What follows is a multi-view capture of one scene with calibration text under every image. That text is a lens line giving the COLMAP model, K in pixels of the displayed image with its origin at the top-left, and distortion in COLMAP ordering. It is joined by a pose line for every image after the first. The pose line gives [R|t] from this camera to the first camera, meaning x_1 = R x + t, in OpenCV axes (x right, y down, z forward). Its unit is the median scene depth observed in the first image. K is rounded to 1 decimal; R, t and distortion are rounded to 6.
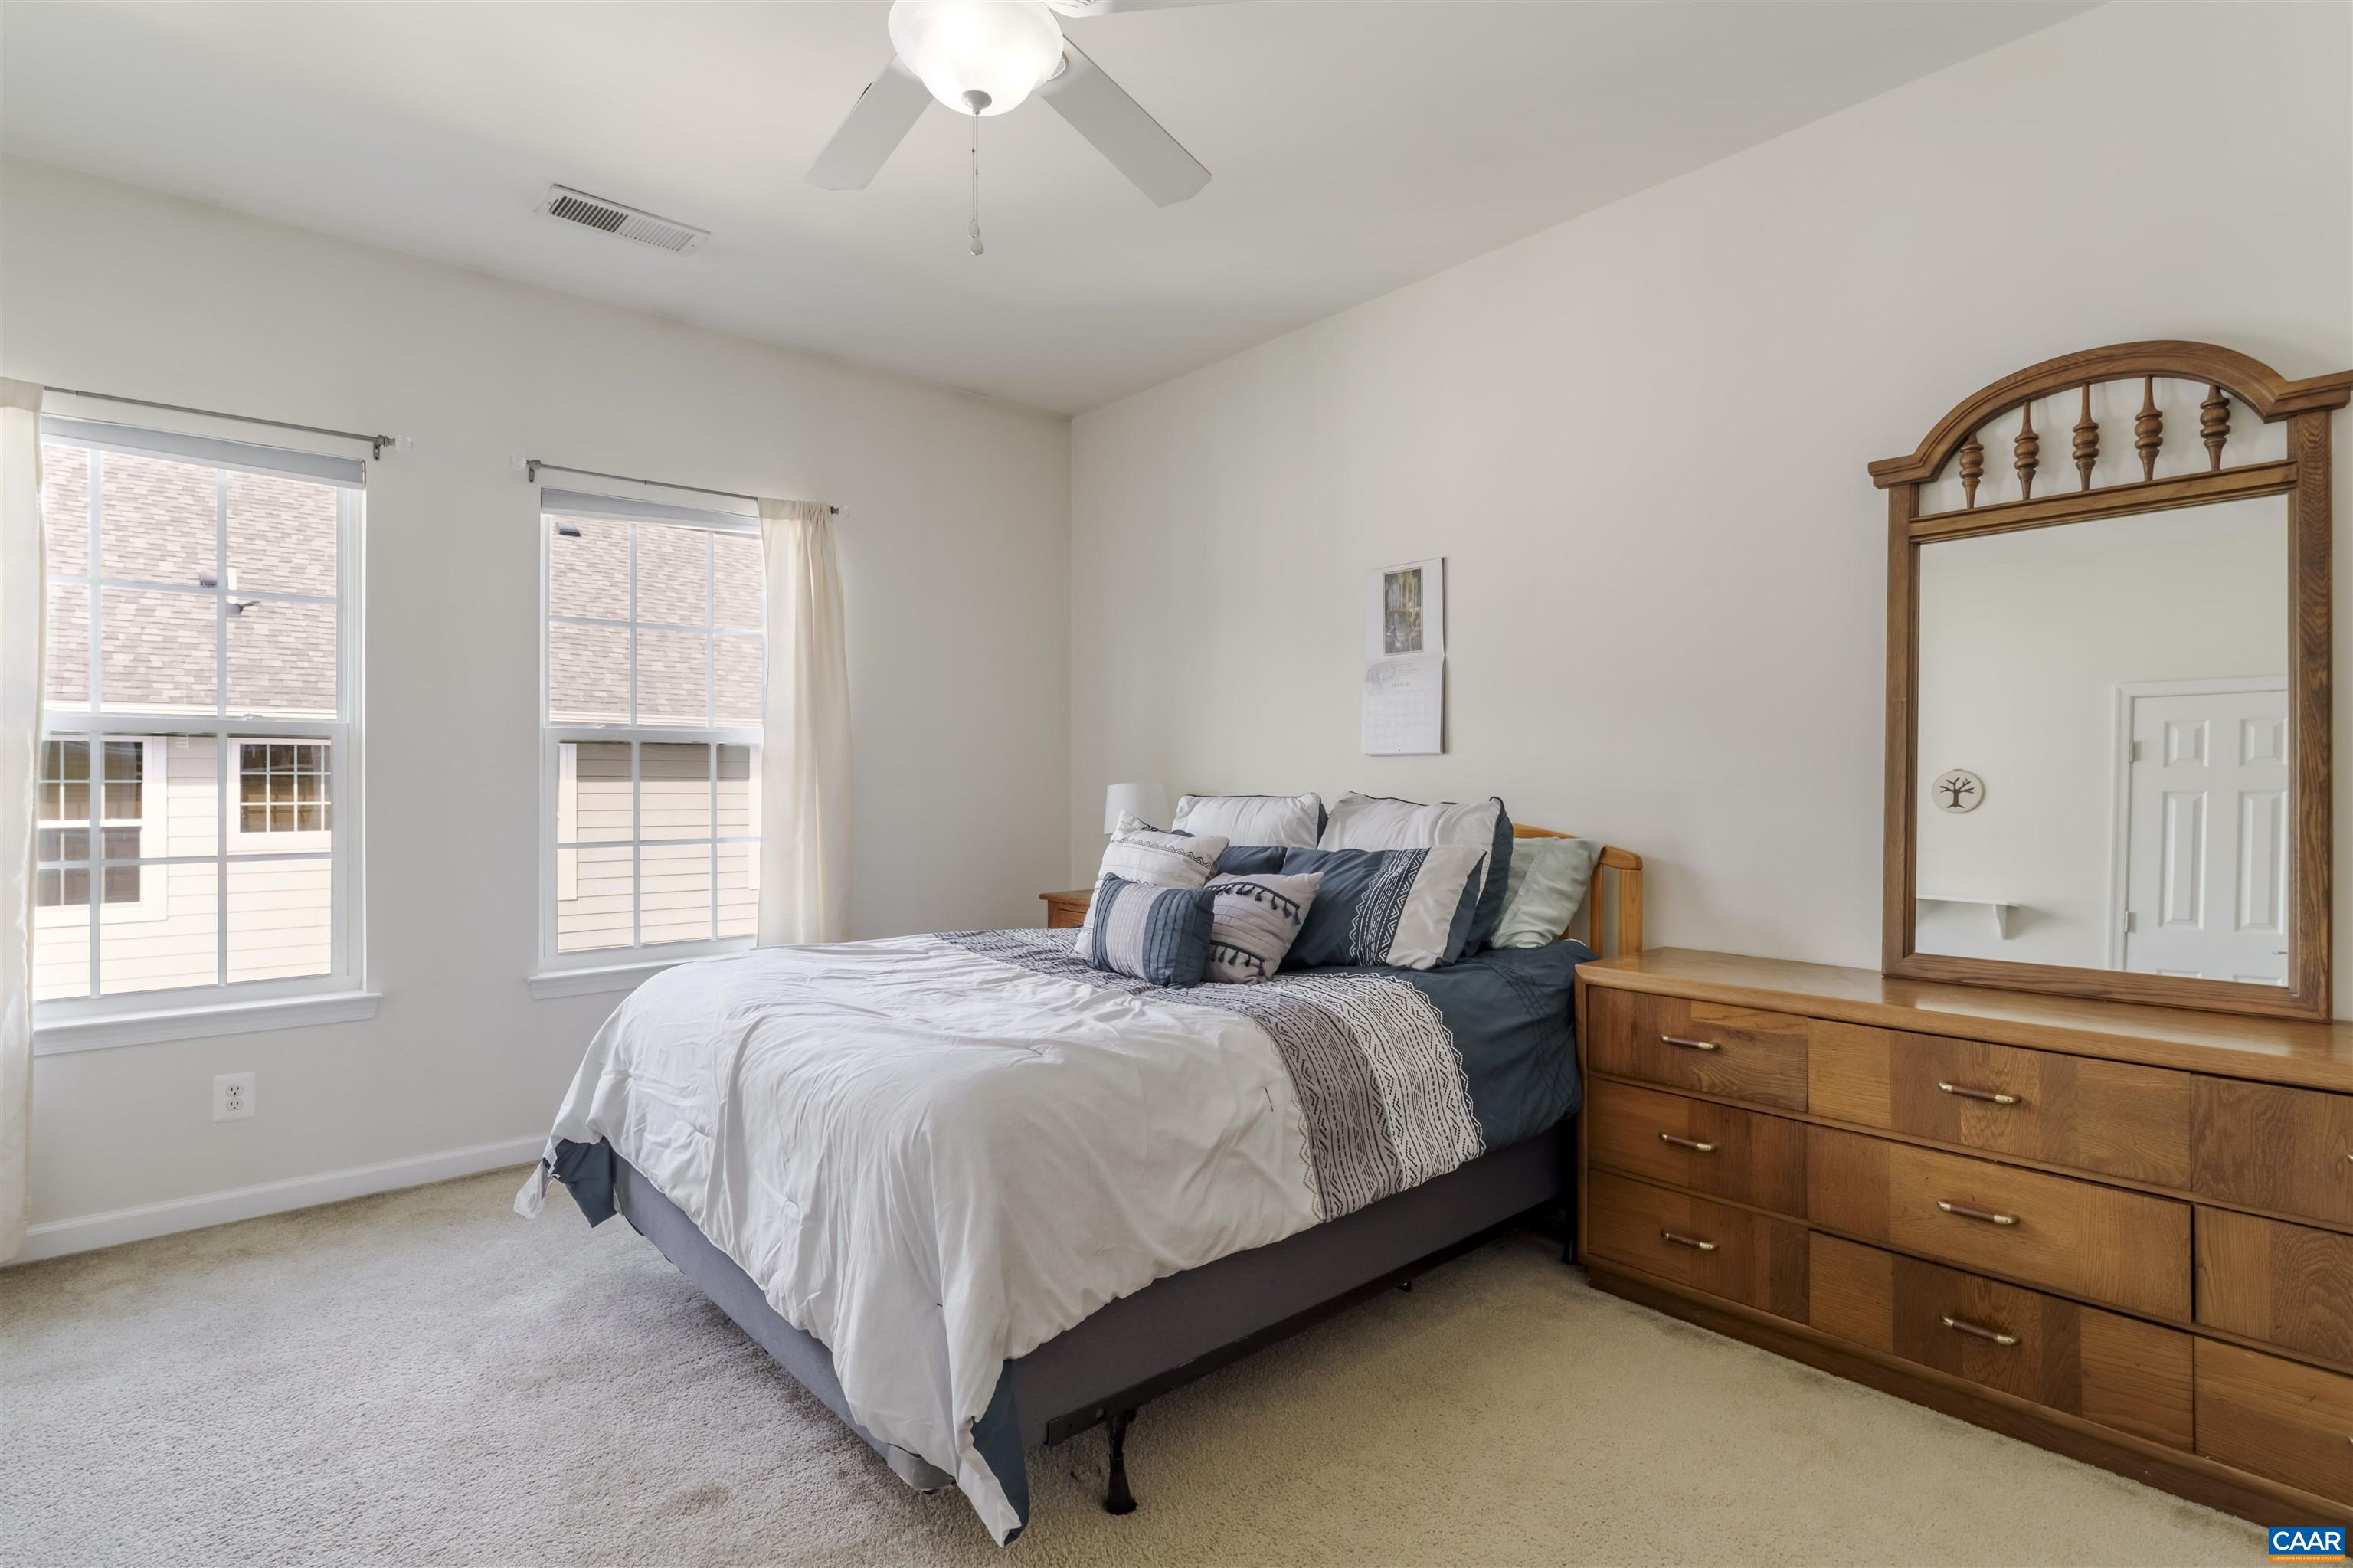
lens RADIAL K [[1132.2, 0, 1161.9], [0, 1132.2, 782.5], [0, 0, 1]] dist [-0.003526, 0.000356]
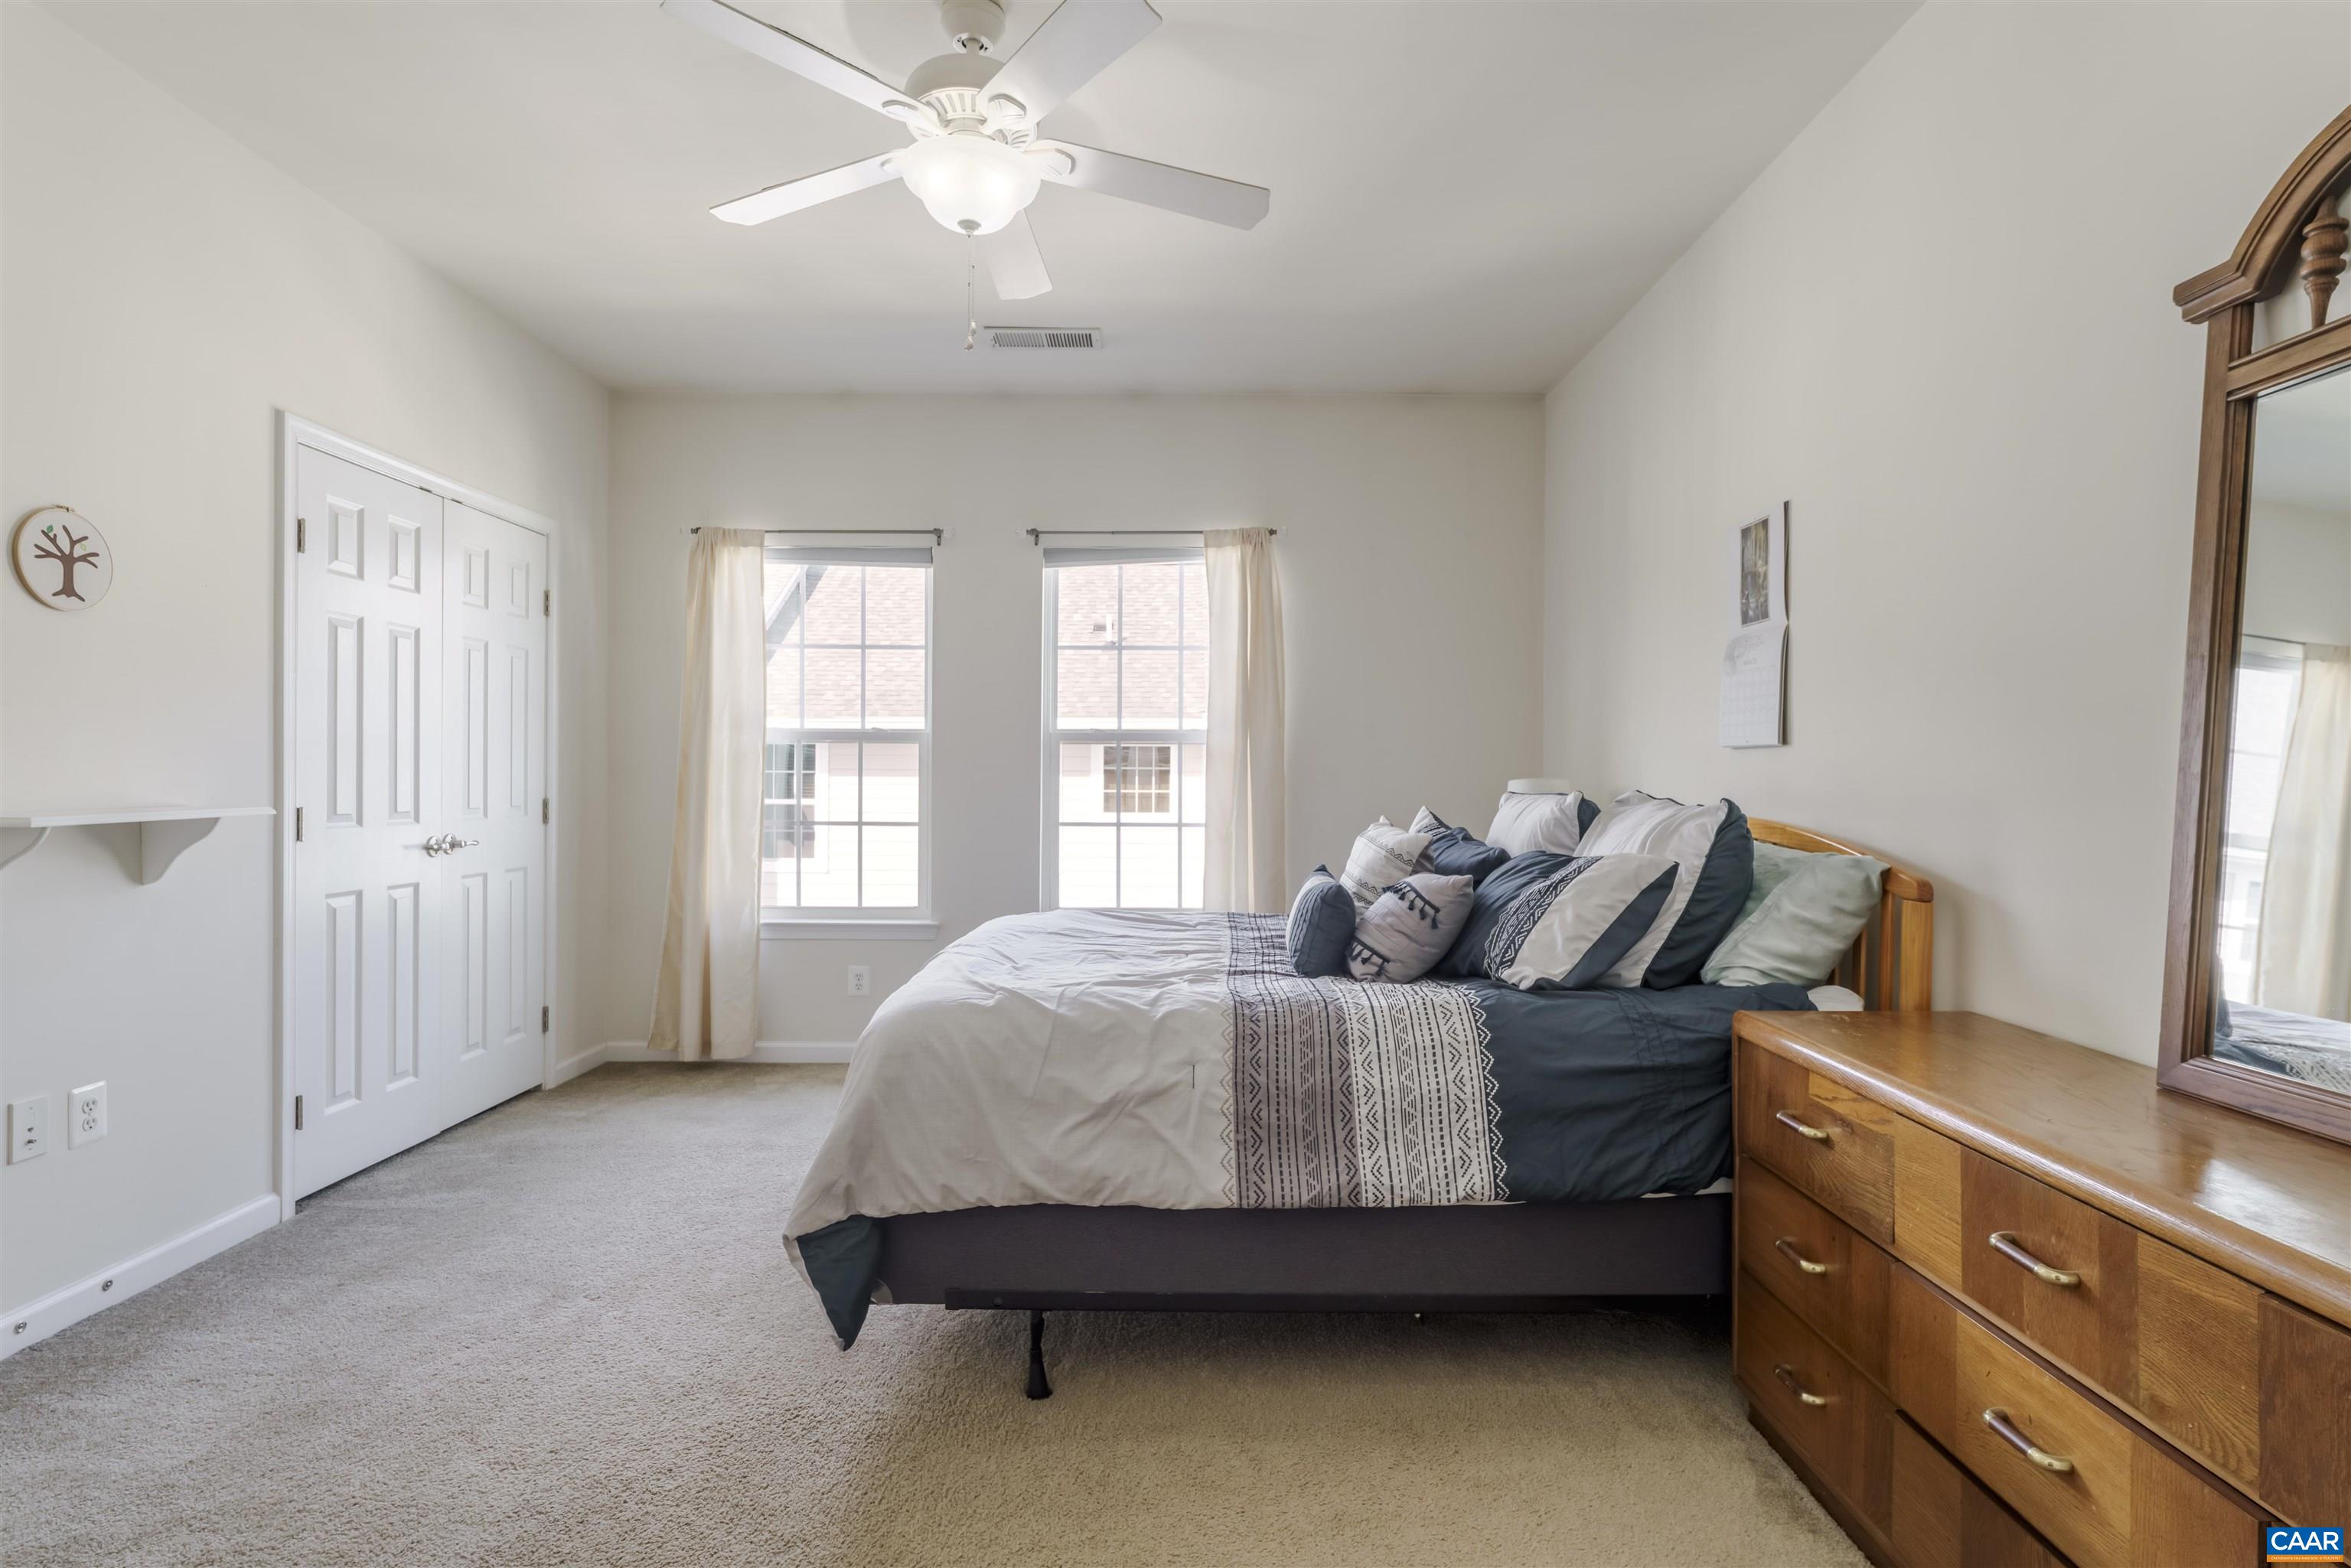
lens RADIAL K [[1131.2, 0, 1157.4], [0, 1131.2, 780.3], [0, 0, 1]] dist [-0.003526, 0.000356]
pose [[0.761753, 0.009231, -0.647802, 0.555544], [-0.008388, 0.999955, 0.004387, -0.000555], [0.647813, 0.002092, 0.761796, 0.128611]]
